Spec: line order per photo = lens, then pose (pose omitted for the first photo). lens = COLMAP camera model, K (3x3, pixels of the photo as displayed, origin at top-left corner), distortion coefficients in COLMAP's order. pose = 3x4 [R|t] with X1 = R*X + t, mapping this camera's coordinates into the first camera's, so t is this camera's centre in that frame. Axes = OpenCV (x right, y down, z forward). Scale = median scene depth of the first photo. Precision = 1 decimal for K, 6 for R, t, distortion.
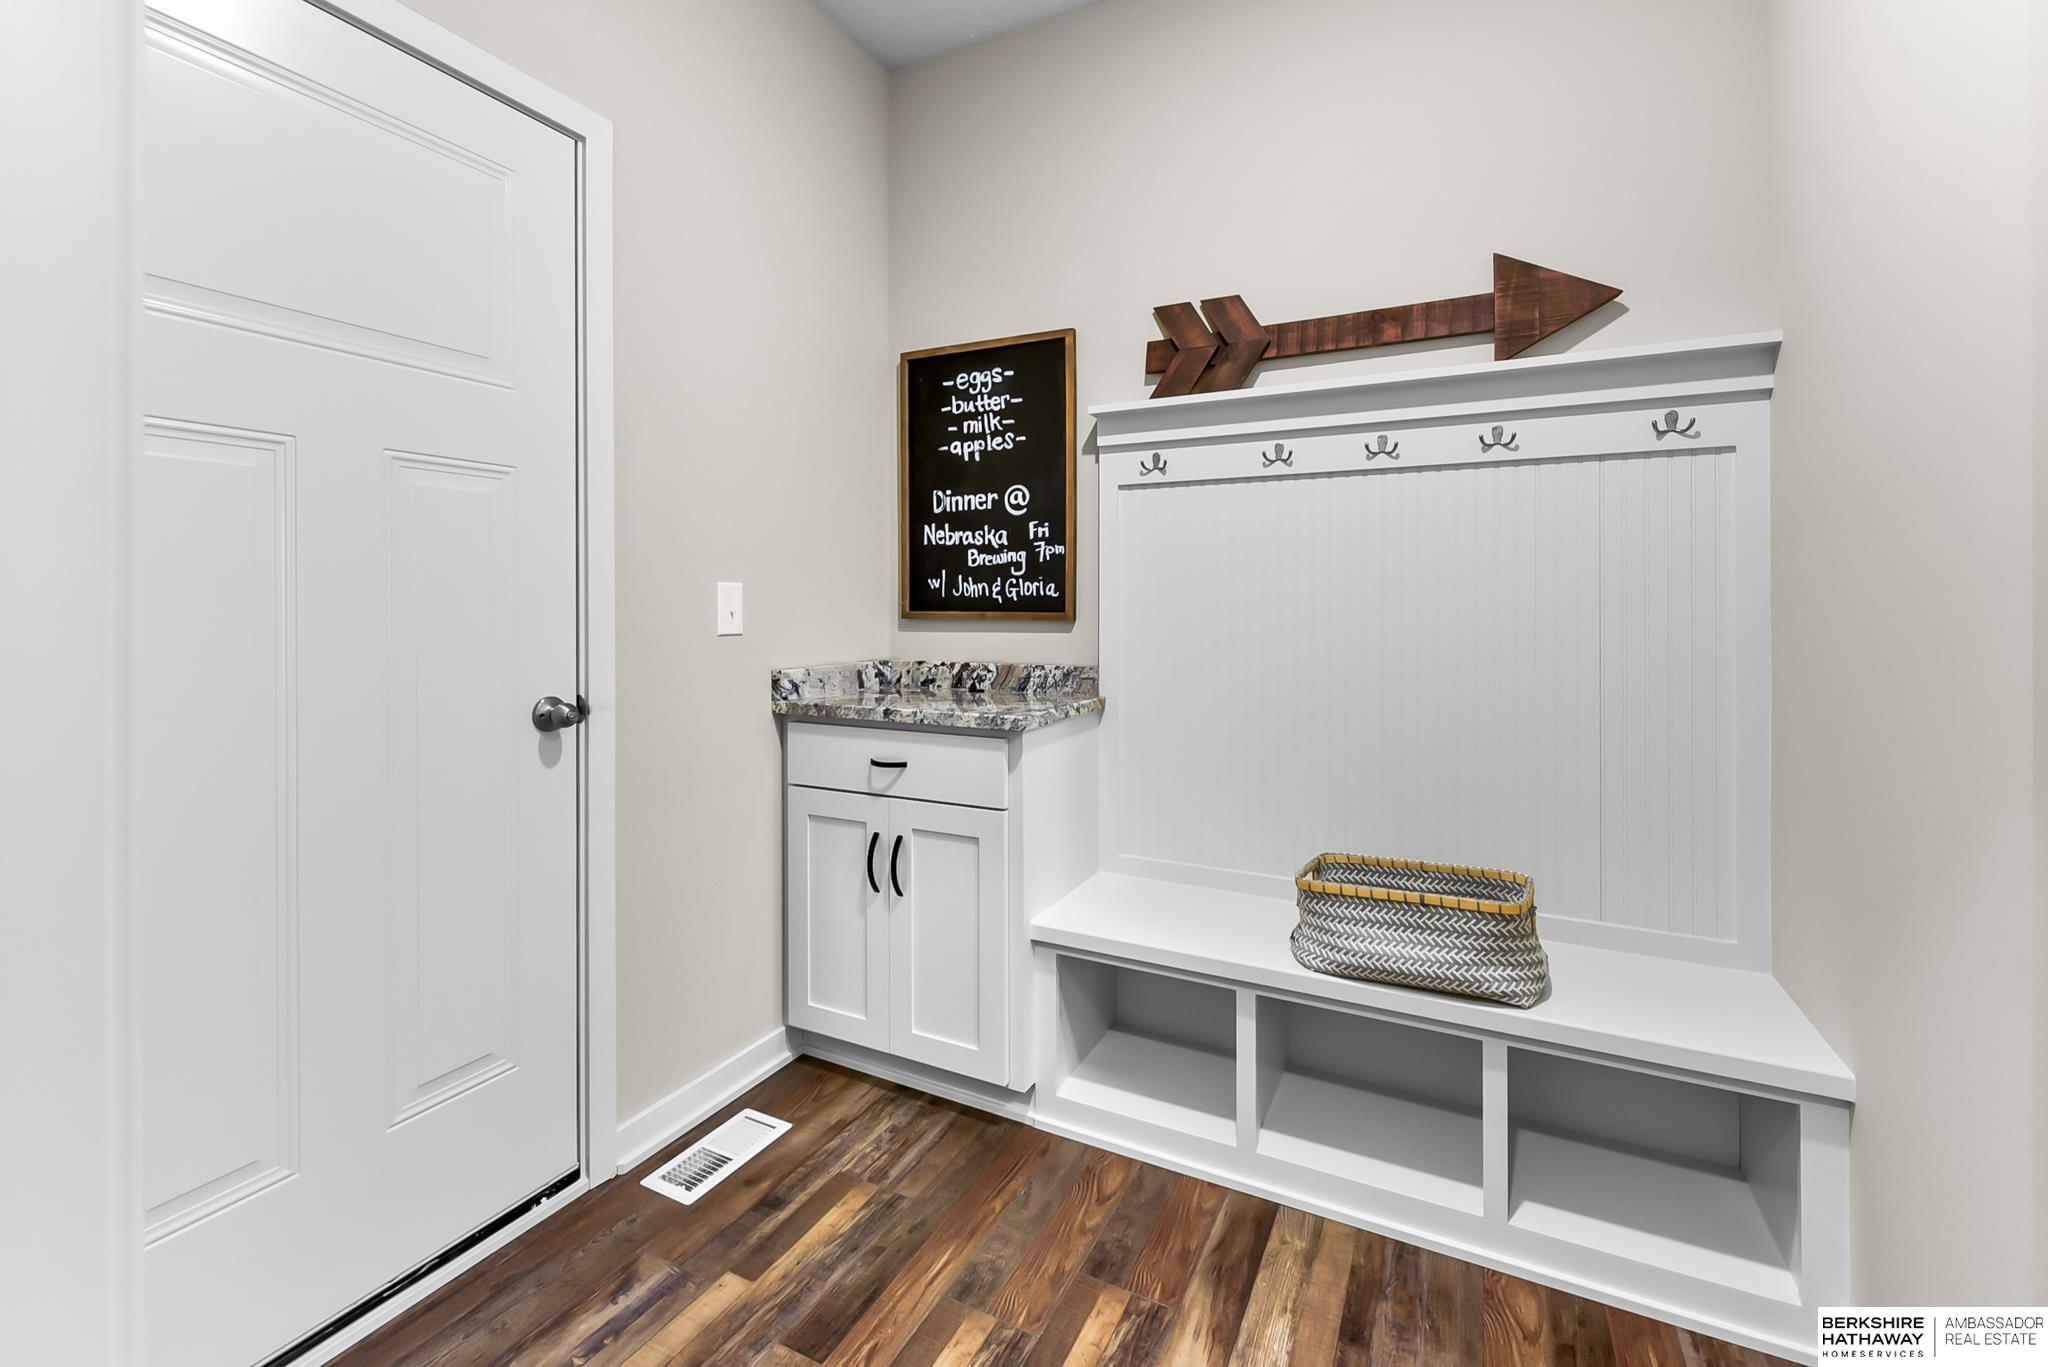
lens RADIAL K [[877.3, 0, 1021.2], [0, 877.3, 642.3], [0, 0, 1]] dist [-0.000739, -0.000060]
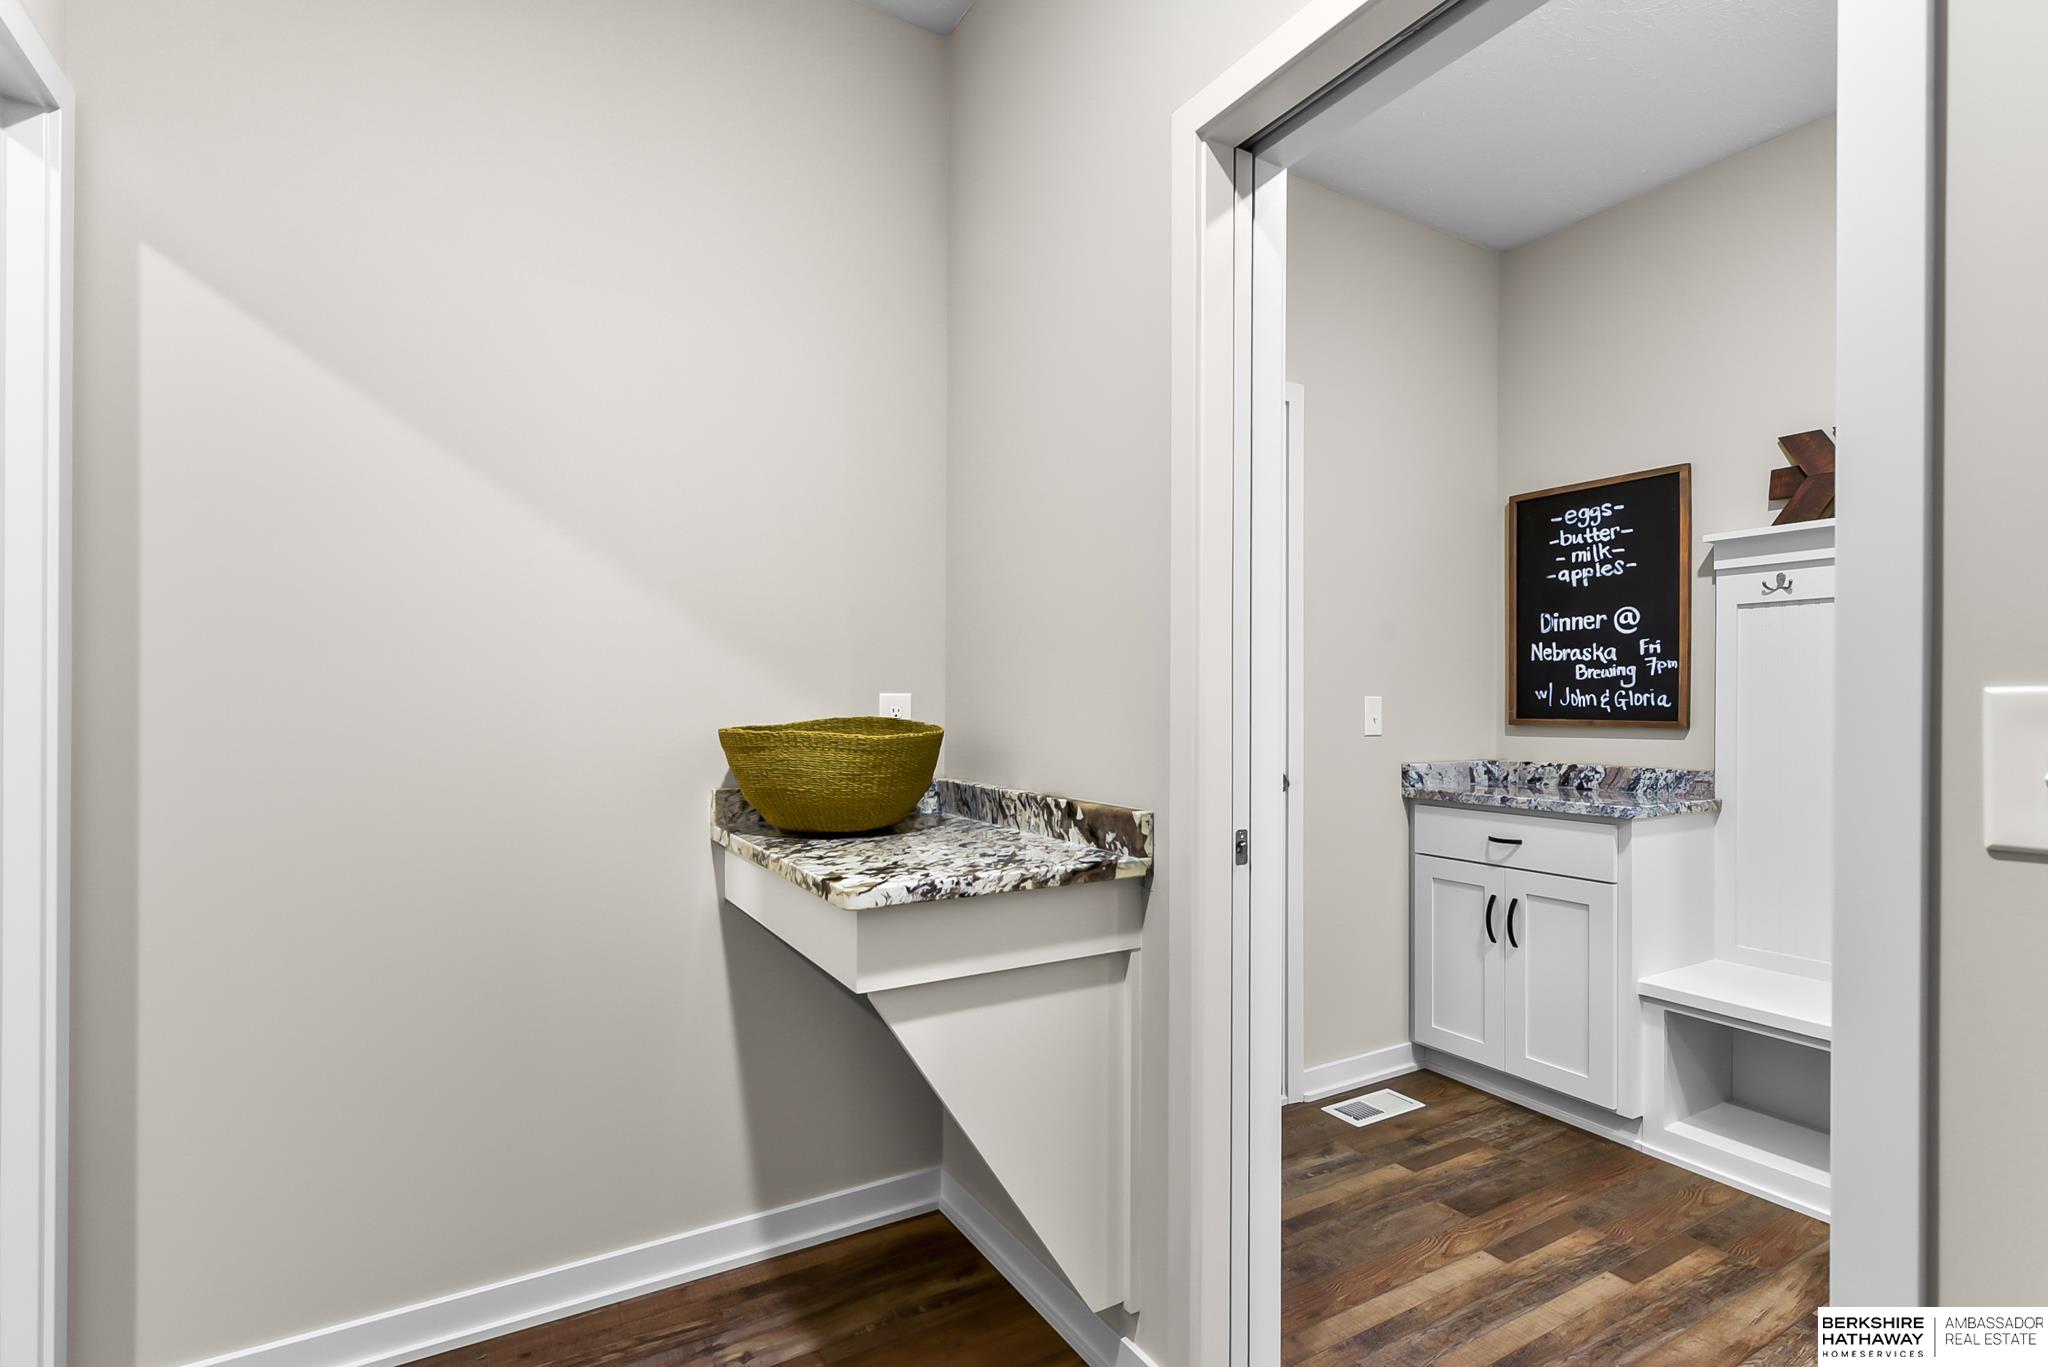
lens RADIAL K [[969.7, 0, 1023.1], [0, 969.7, 708.4], [0, 0, 1]] dist [0.003335, -0.000717]
pose [[0.847474, 0.004326, -0.530819, 0.000425], [-0.025824, 0.999119, -0.033086, 0.012660], [0.530208, 0.041748, 0.846839, -0.522202]]
